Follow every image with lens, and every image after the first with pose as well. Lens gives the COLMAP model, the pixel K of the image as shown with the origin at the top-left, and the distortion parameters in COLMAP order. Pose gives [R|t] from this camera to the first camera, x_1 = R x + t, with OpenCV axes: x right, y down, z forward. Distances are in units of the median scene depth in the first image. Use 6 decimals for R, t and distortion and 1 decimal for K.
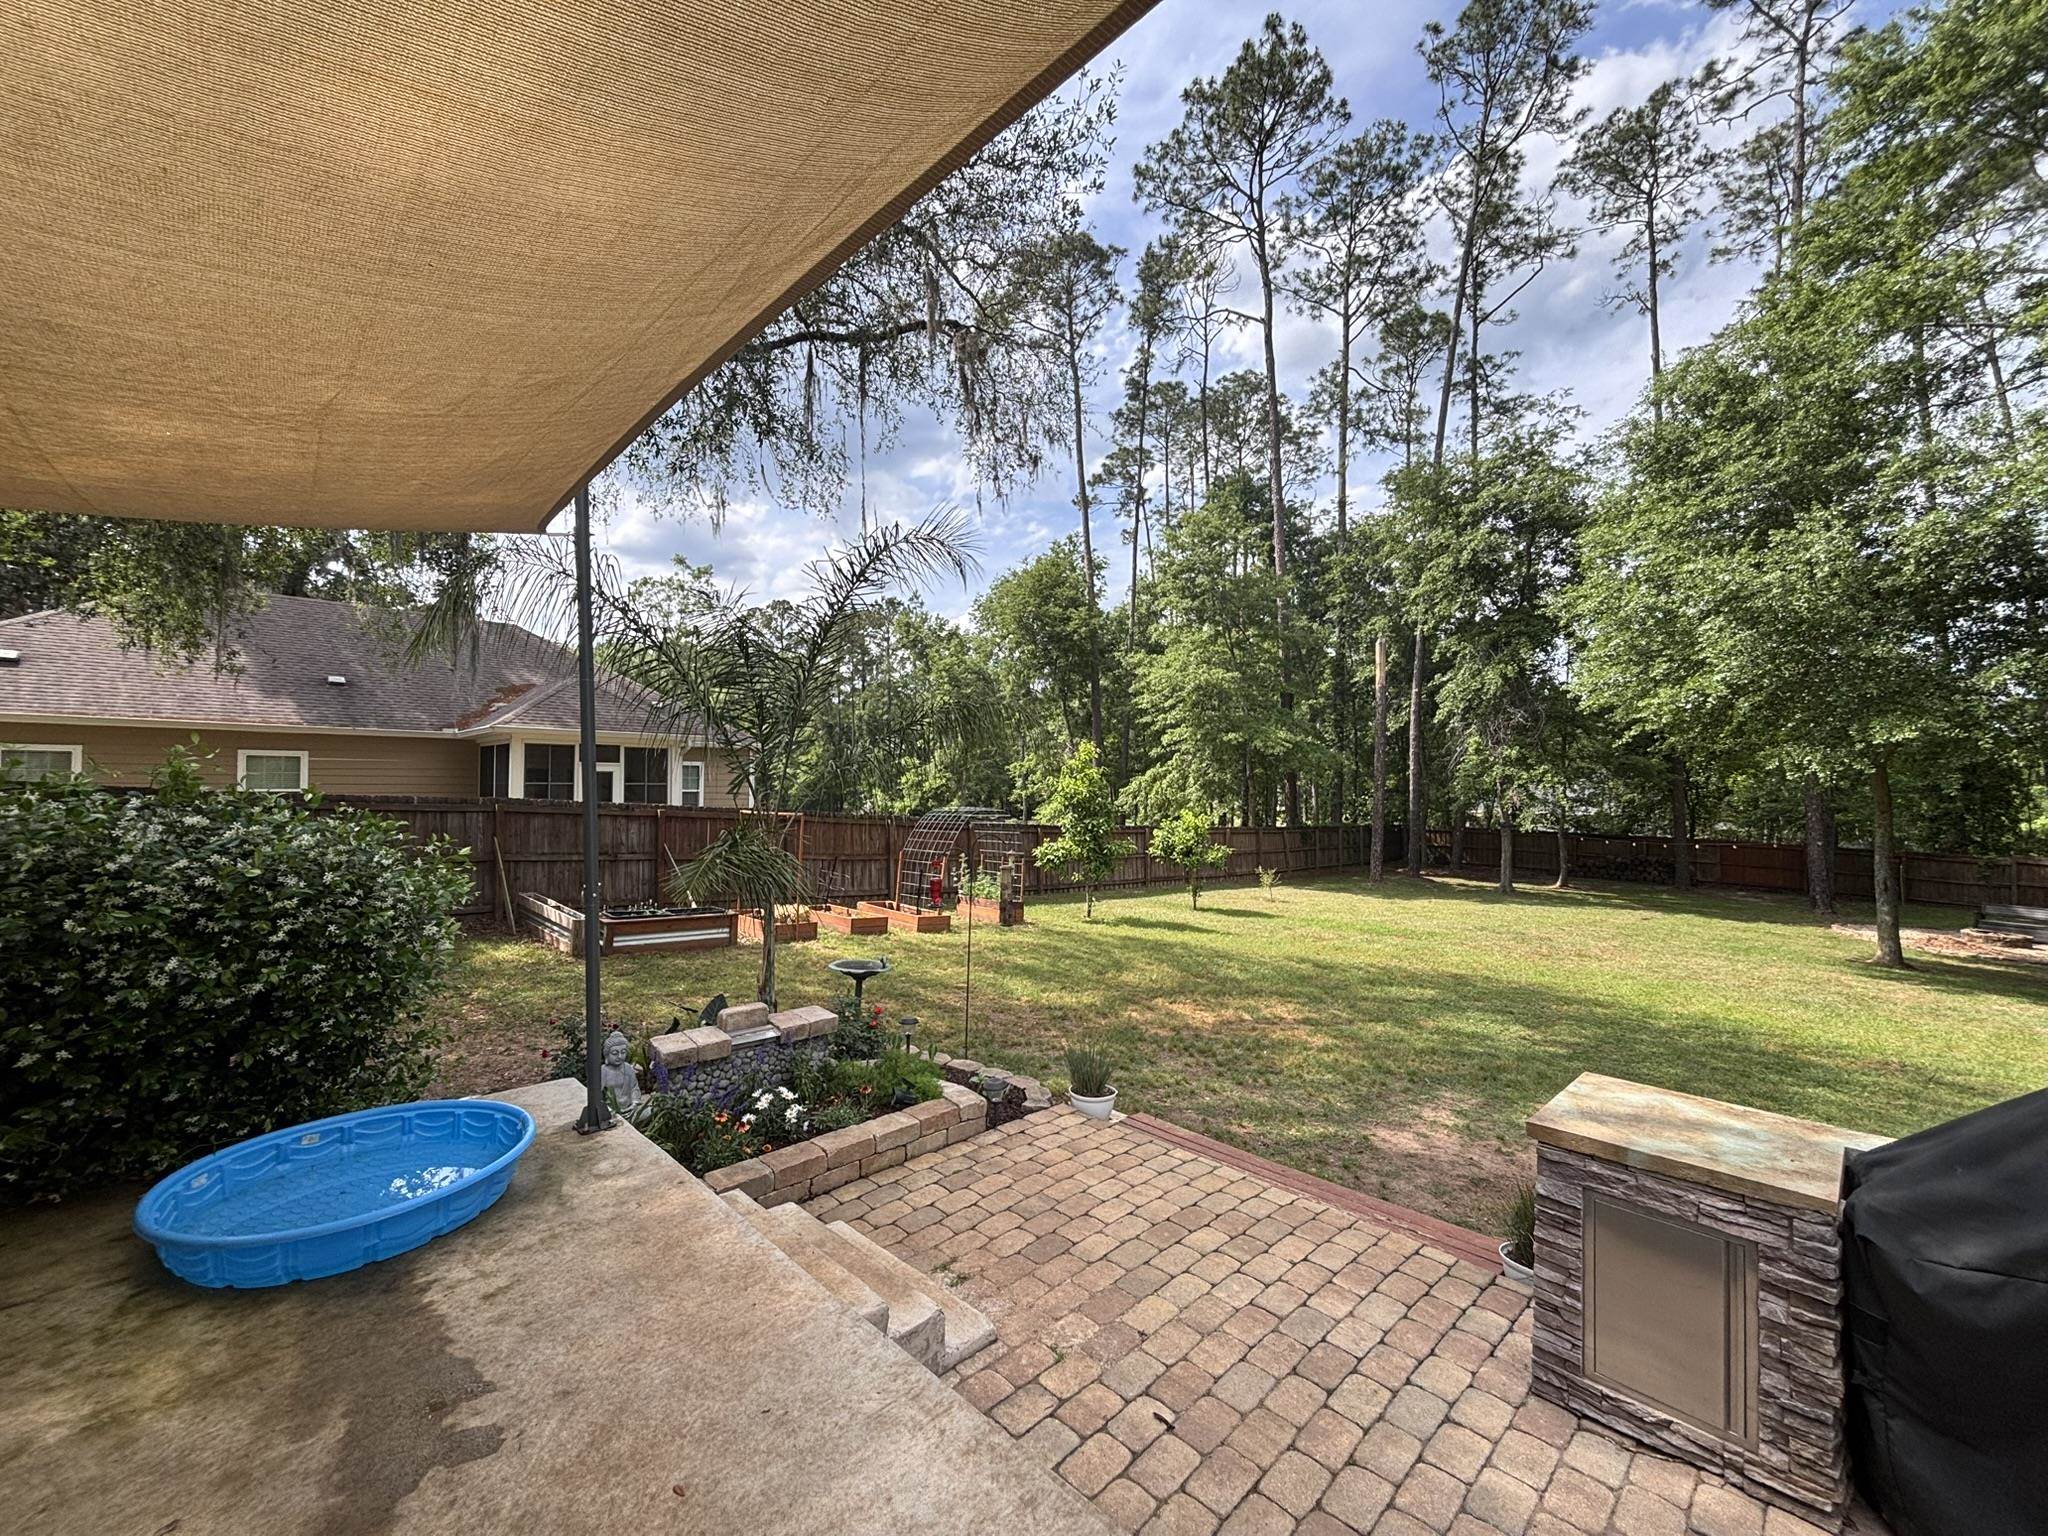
lens RADIAL K [[825.5, 0, 1024.4], [0, 825.5, 779.1], [0, 0, 1]] dist [0.001228, -0.000224]
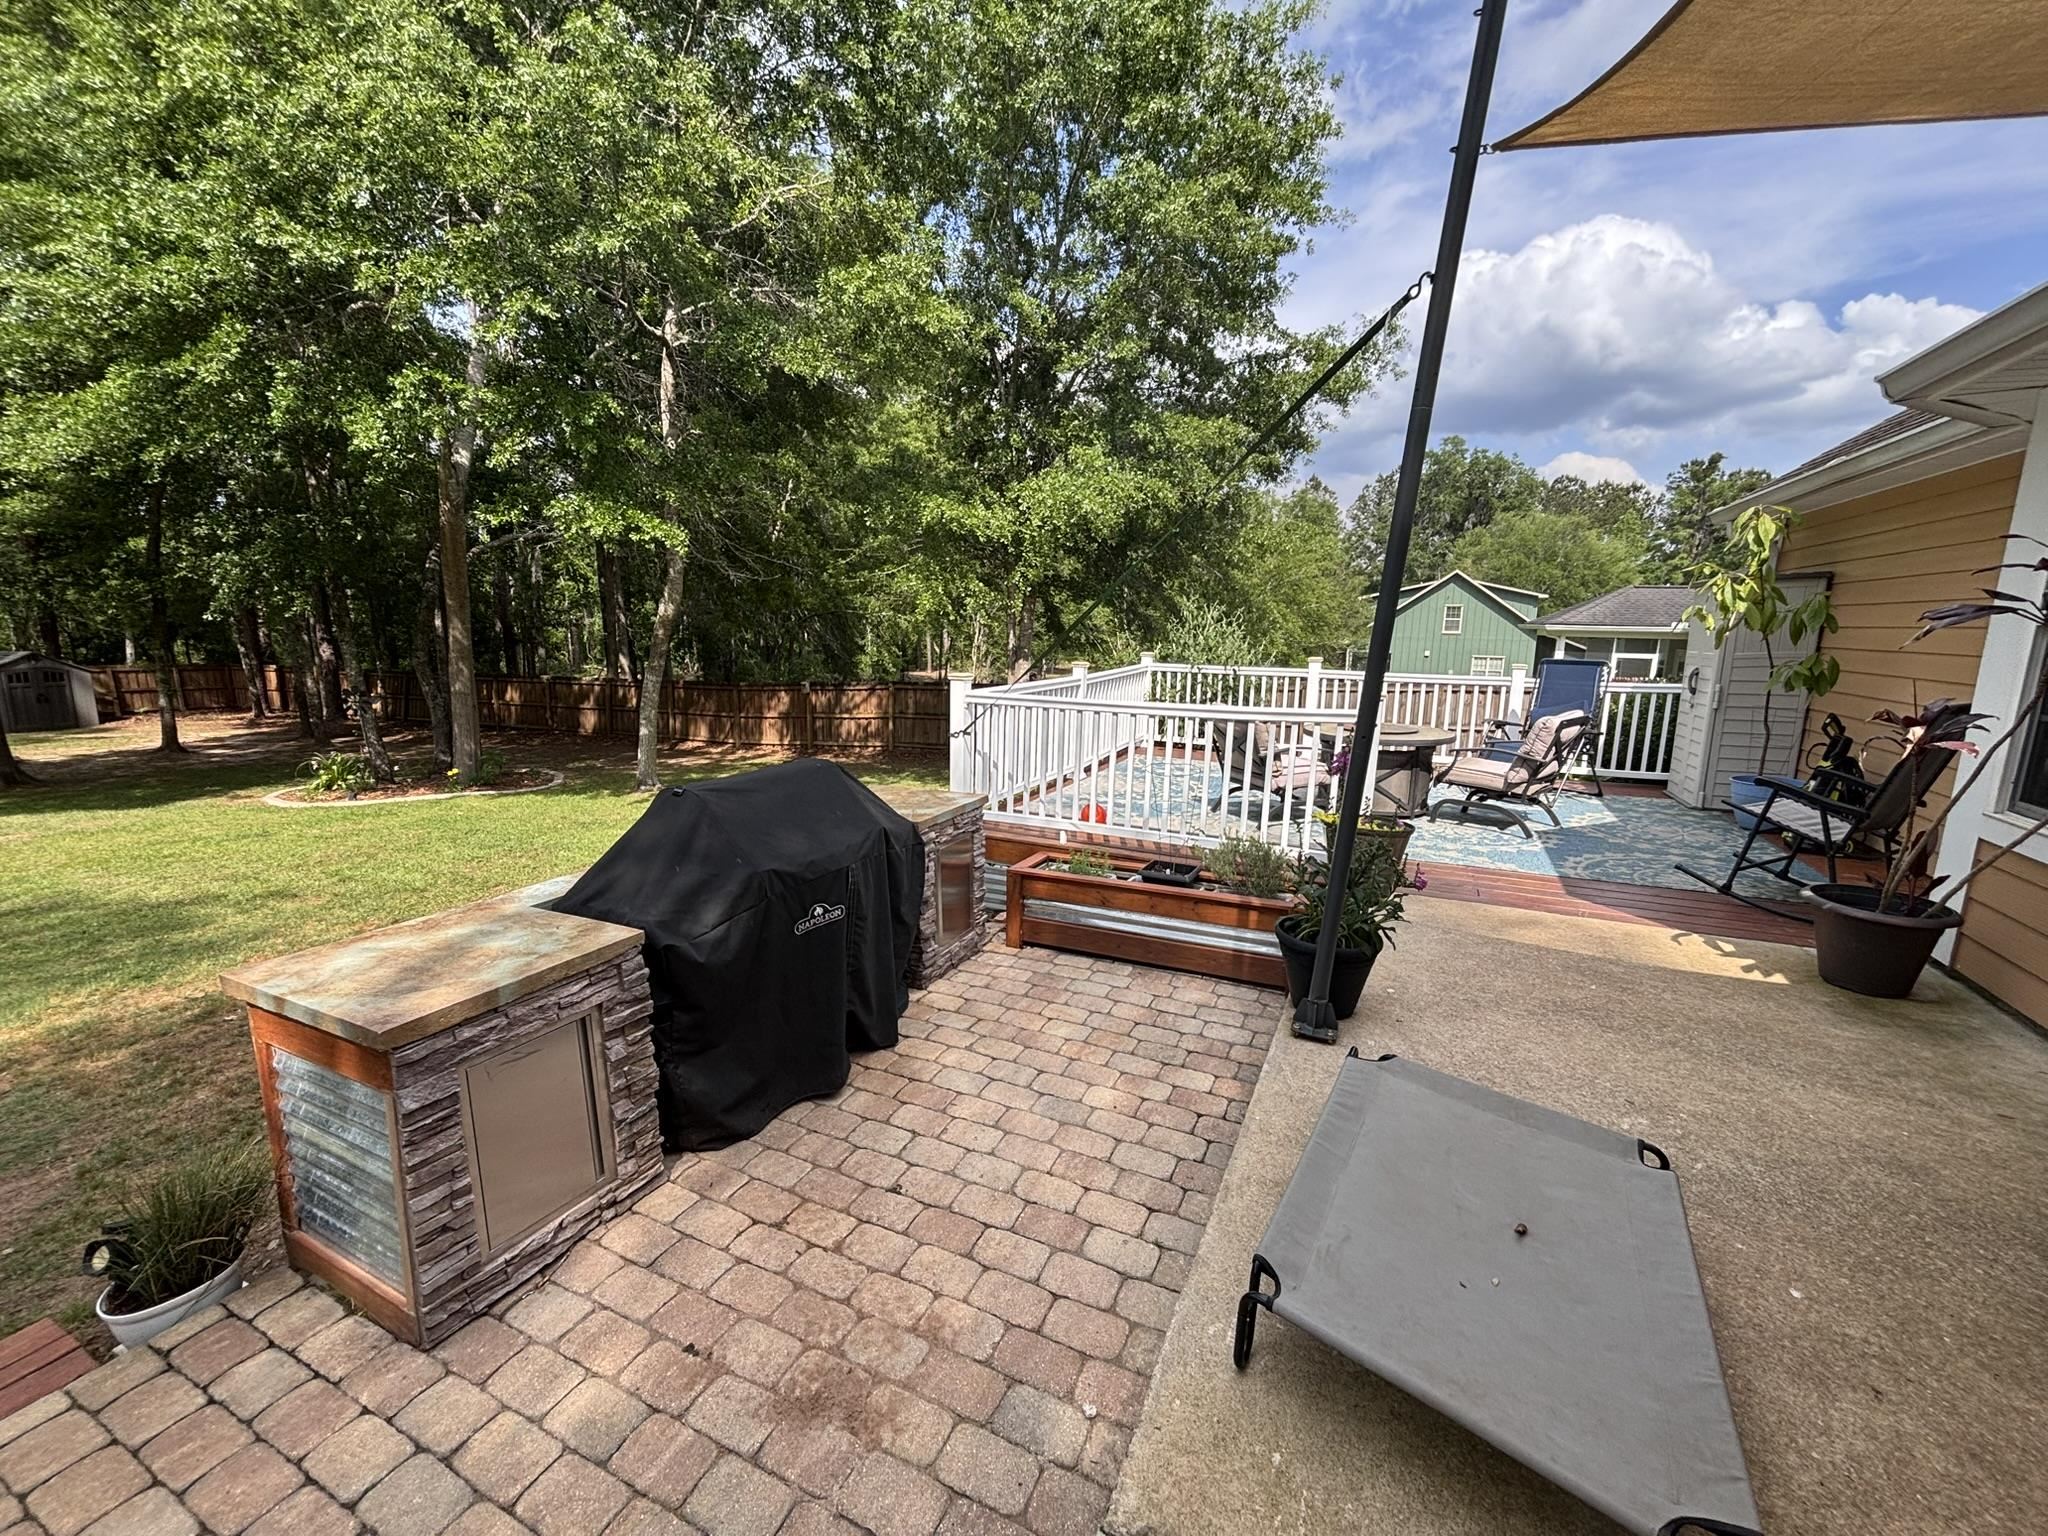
lens RADIAL K [[825.5, 0, 1016.4], [0, 825.5, 768.7], [0, 0, 1]] dist [0.001228, -0.000224]
pose [[-0.343094, -0.179716, 0.921948, -0.206700], [-0.032441, 0.983207, 0.179585, 0.048505], [-0.938741, 0.031706, -0.343163, 0.775708]]
